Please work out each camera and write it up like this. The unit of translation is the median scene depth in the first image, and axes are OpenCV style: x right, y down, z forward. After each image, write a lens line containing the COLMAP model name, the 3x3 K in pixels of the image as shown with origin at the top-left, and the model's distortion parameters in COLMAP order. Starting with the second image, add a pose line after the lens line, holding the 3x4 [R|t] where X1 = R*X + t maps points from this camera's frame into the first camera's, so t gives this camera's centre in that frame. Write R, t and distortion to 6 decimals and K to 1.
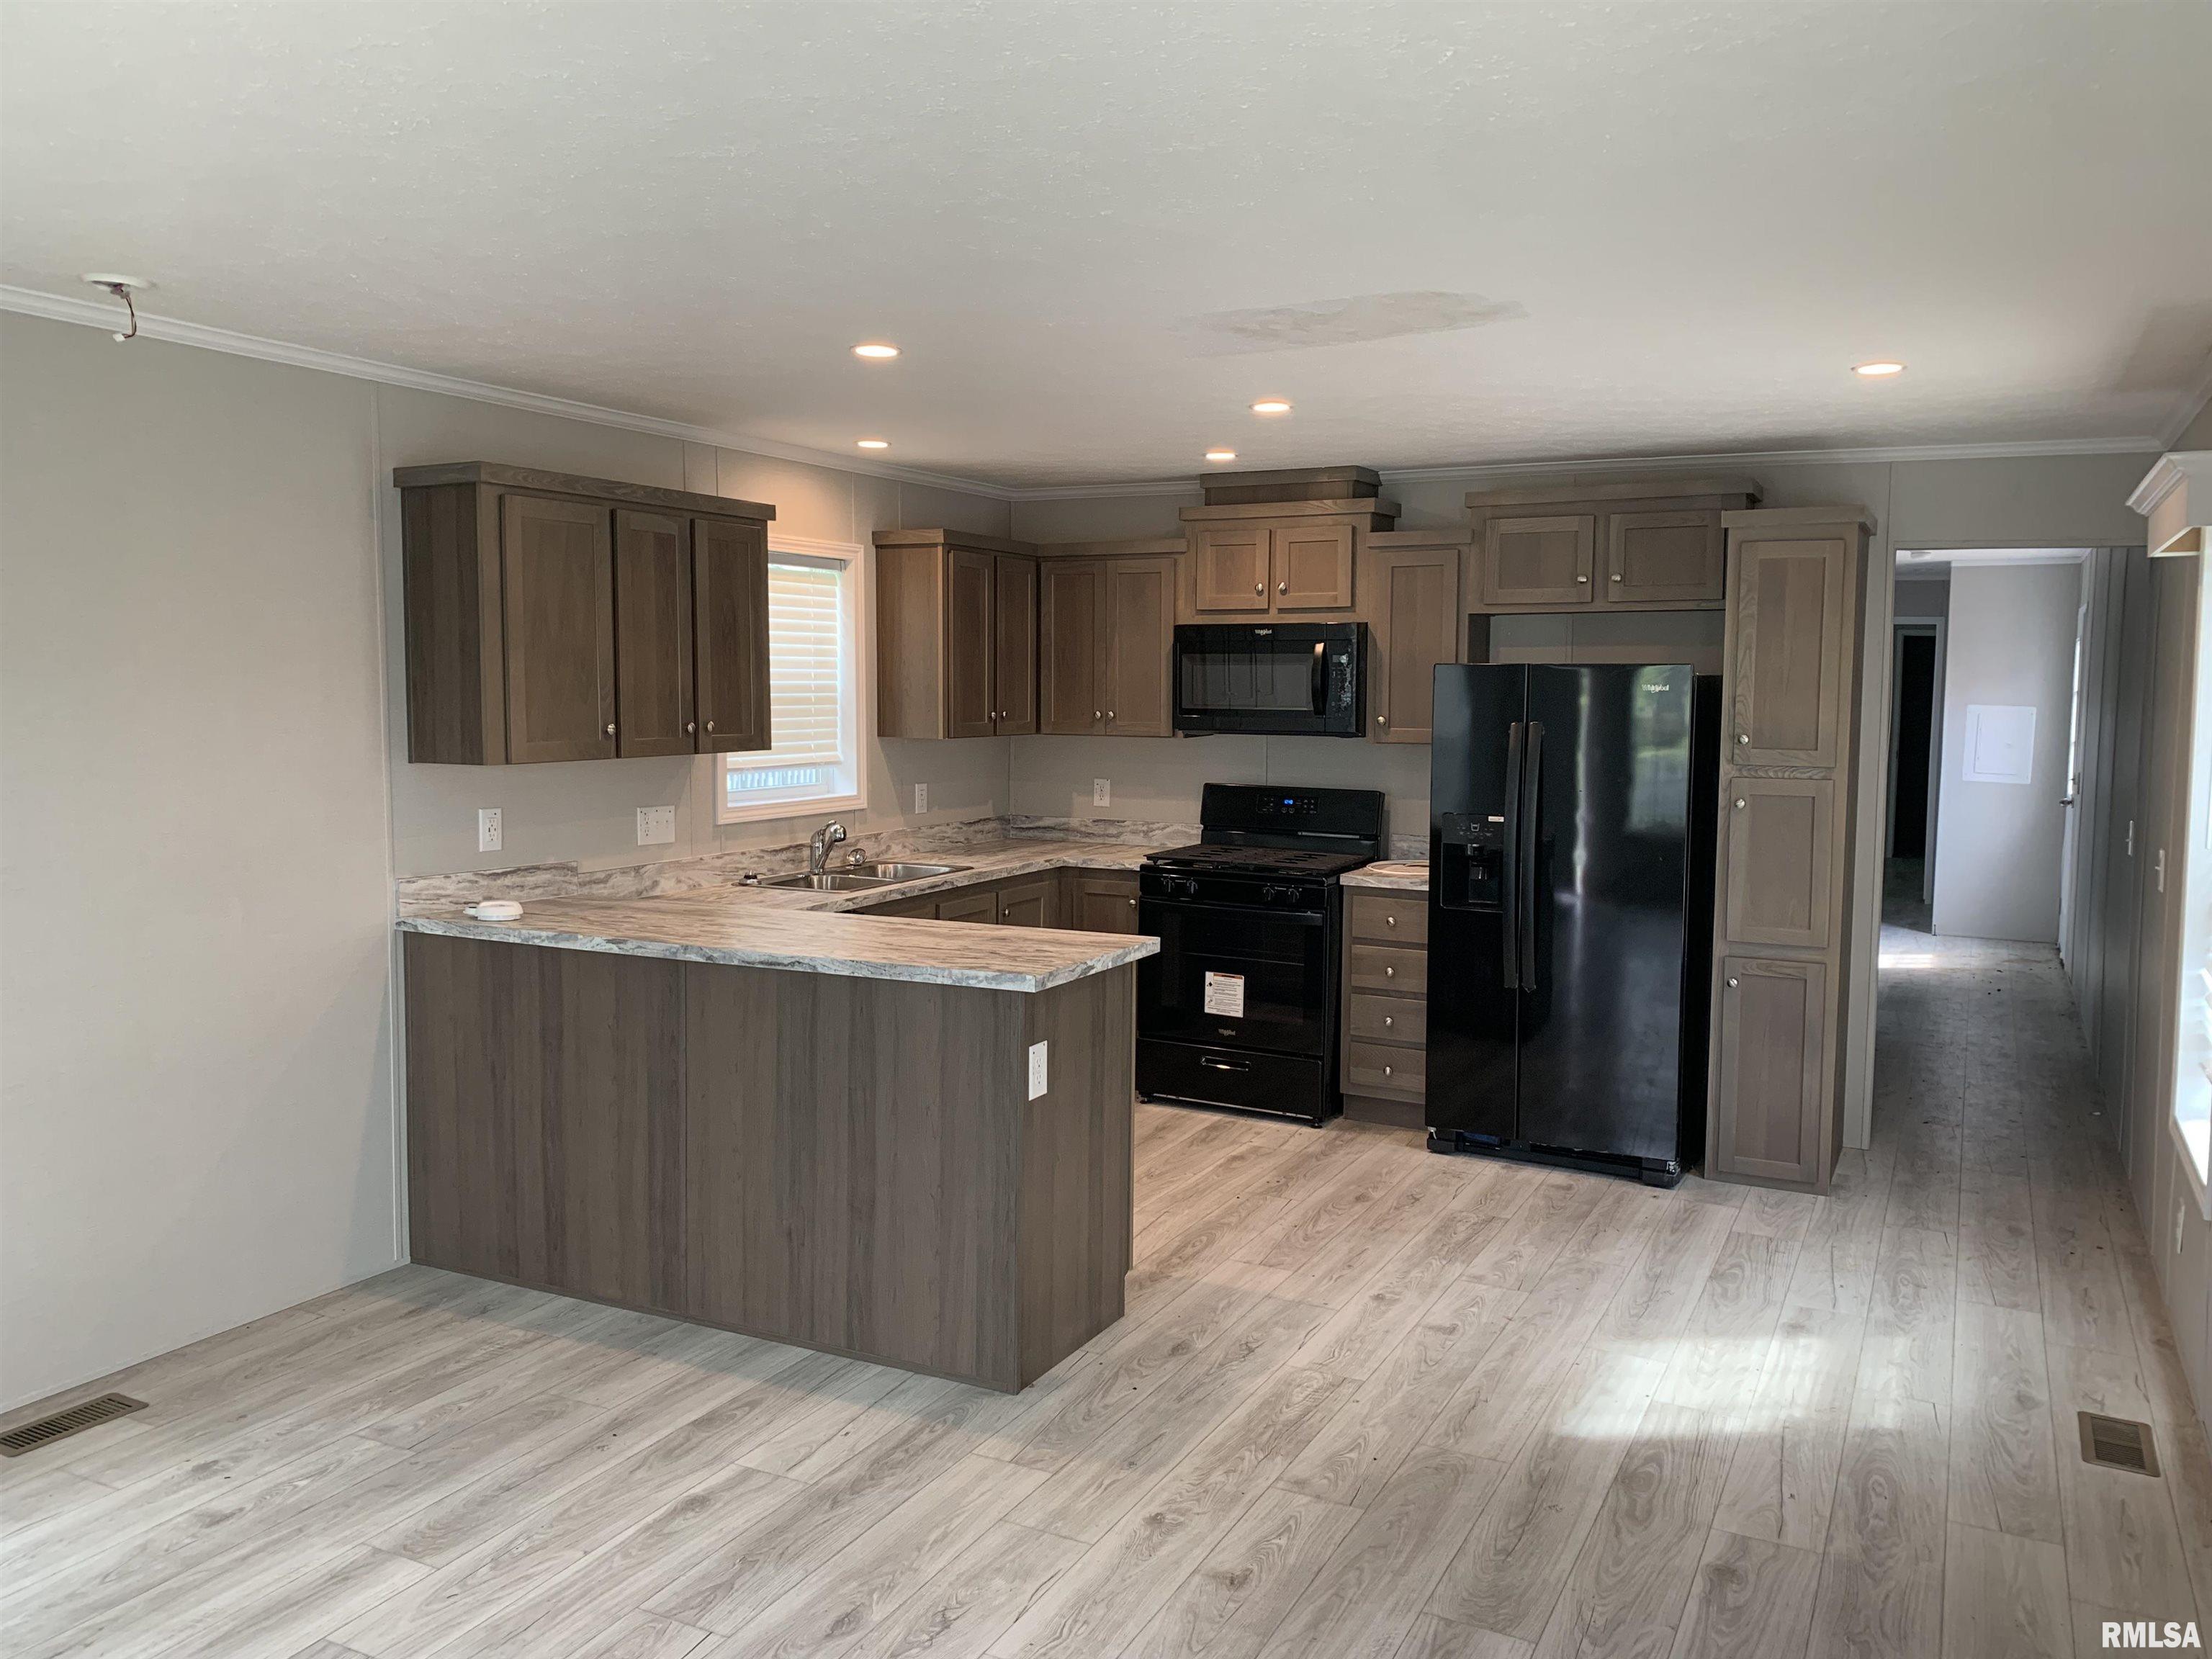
lens RADIAL K [[1707.7, 0, 1106.0], [0, 1707.7, 829.5], [0, 0, 1]] dist [0.000492, -0.000871]
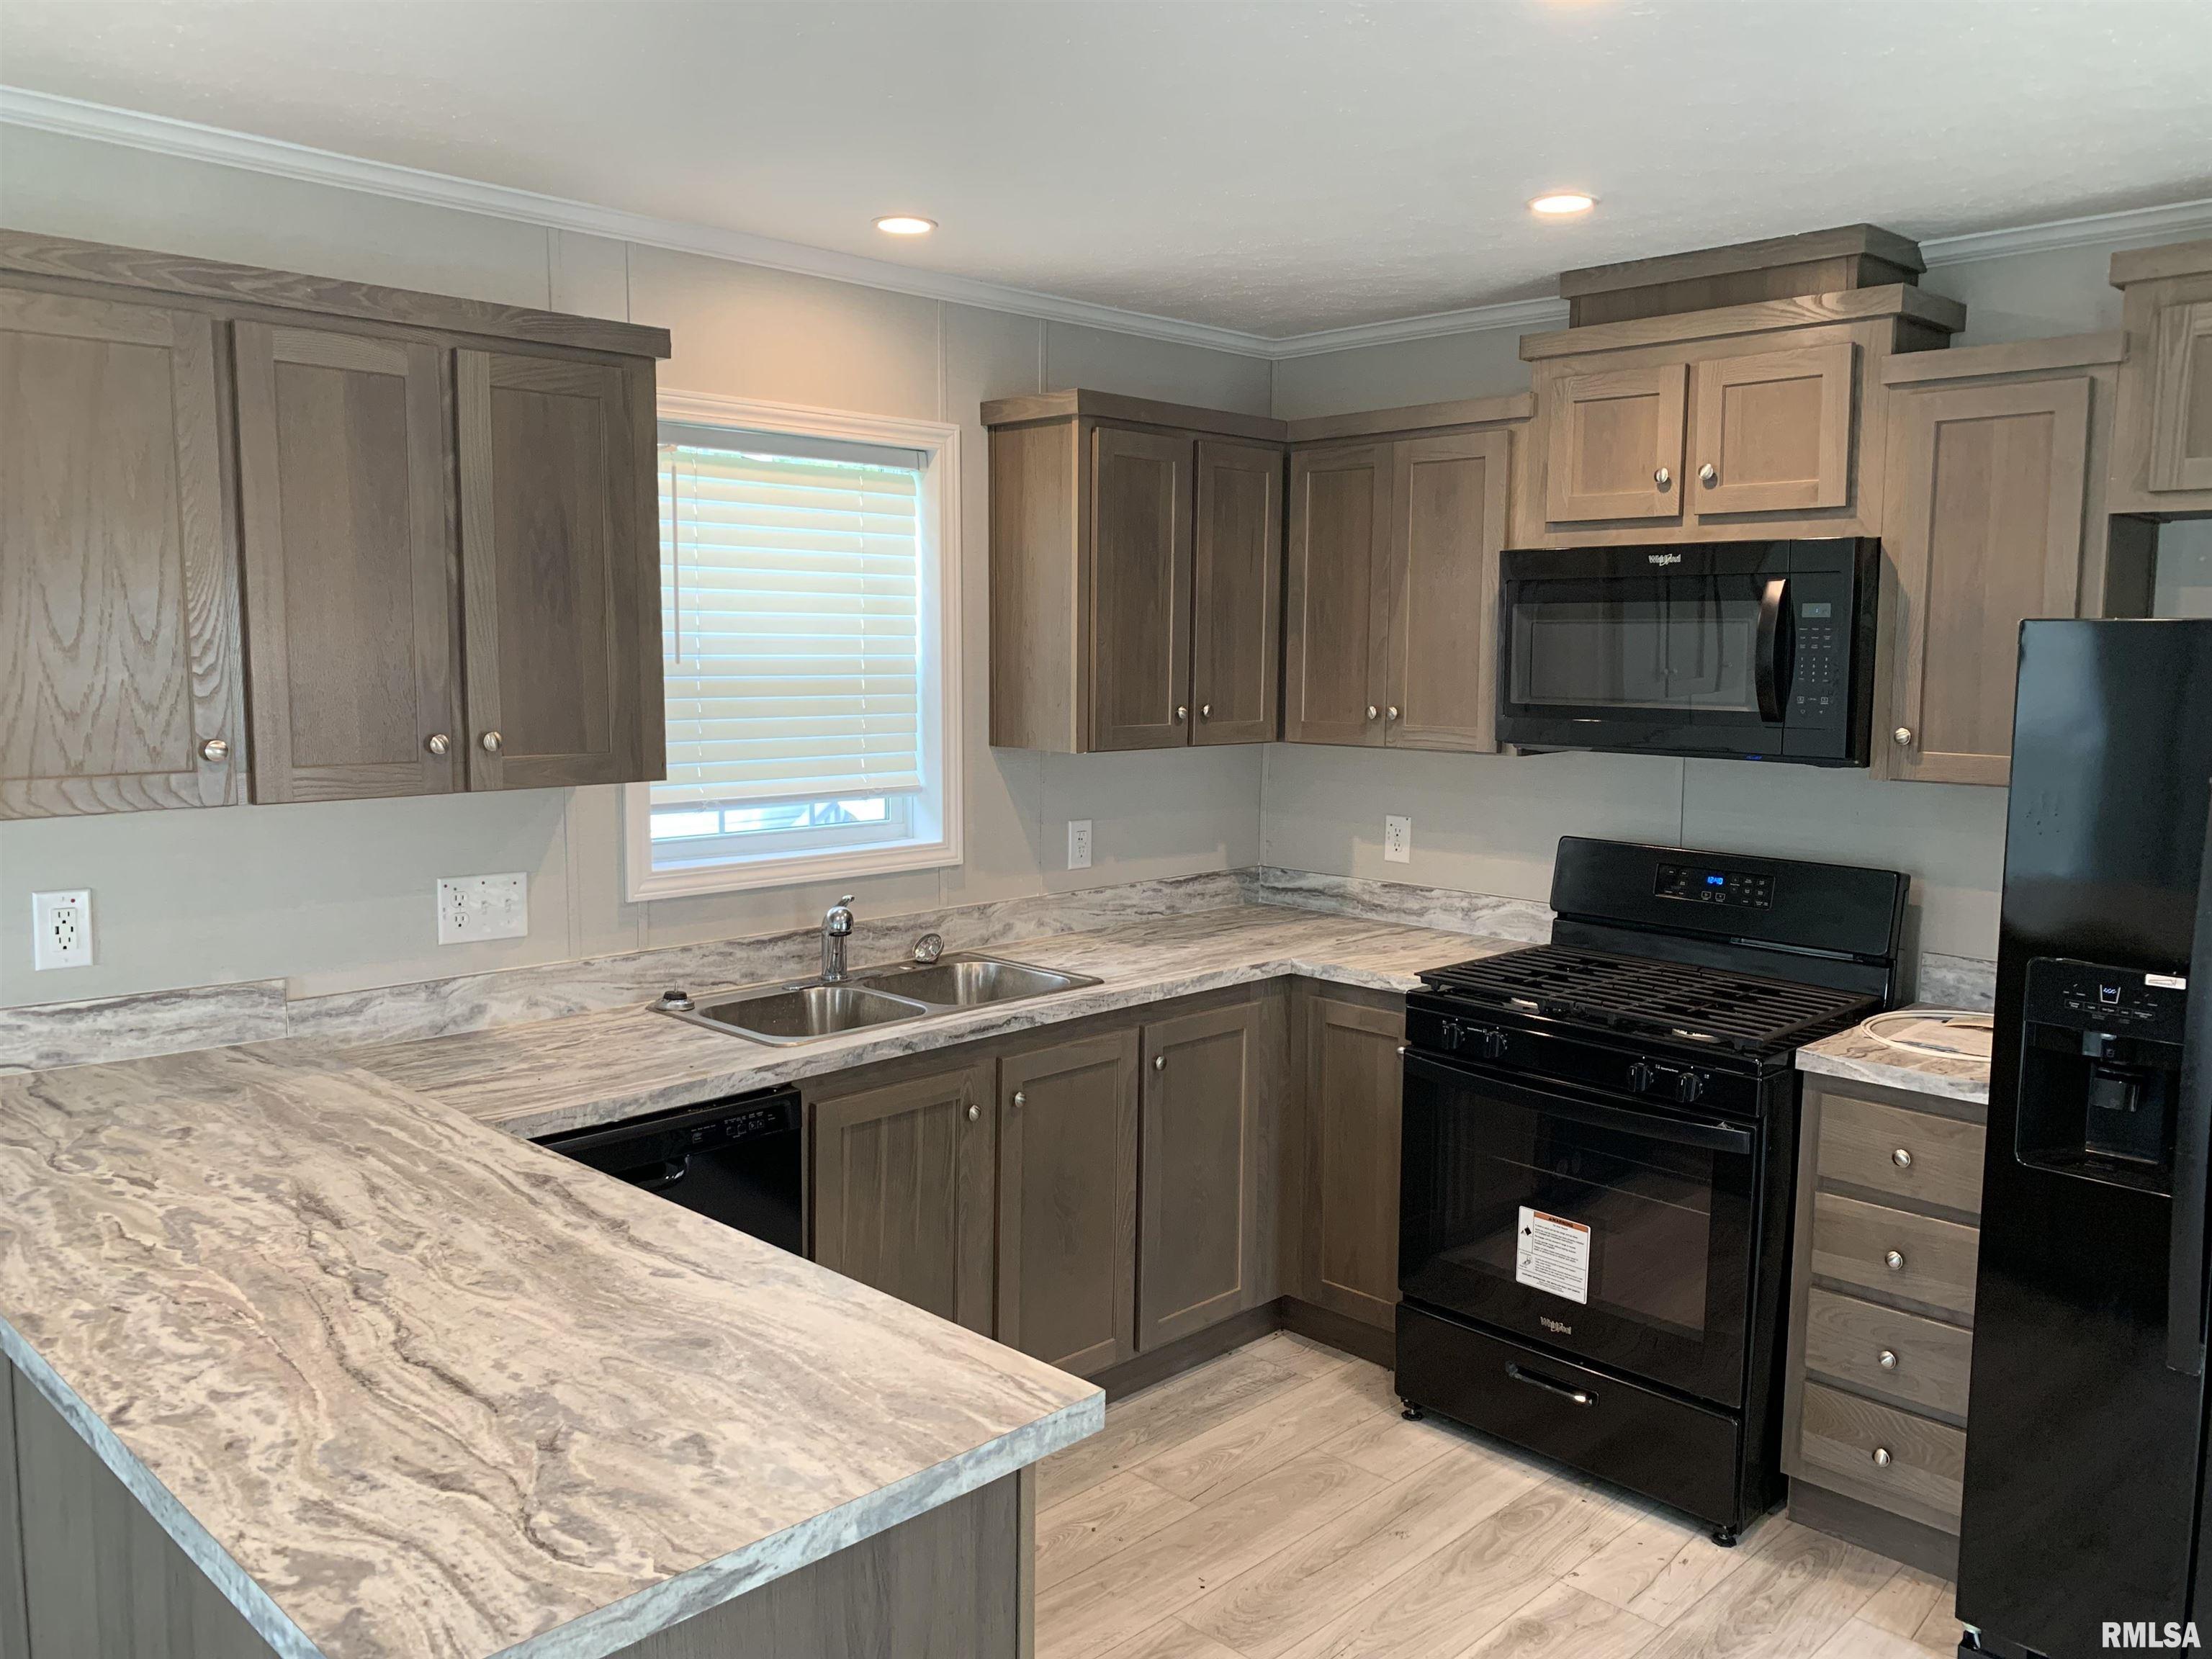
lens RADIAL K [[1665.1, 0, 1106.0], [0, 1665.1, 829.5], [0, 0, 1]] dist [0.039012, -0.093617]
pose [[0.948620, 0.034595, -0.314521, 0.094406], [-0.027301, 0.999247, 0.027567, -0.042925], [0.315237, -0.017564, 0.948850, 0.462041]]
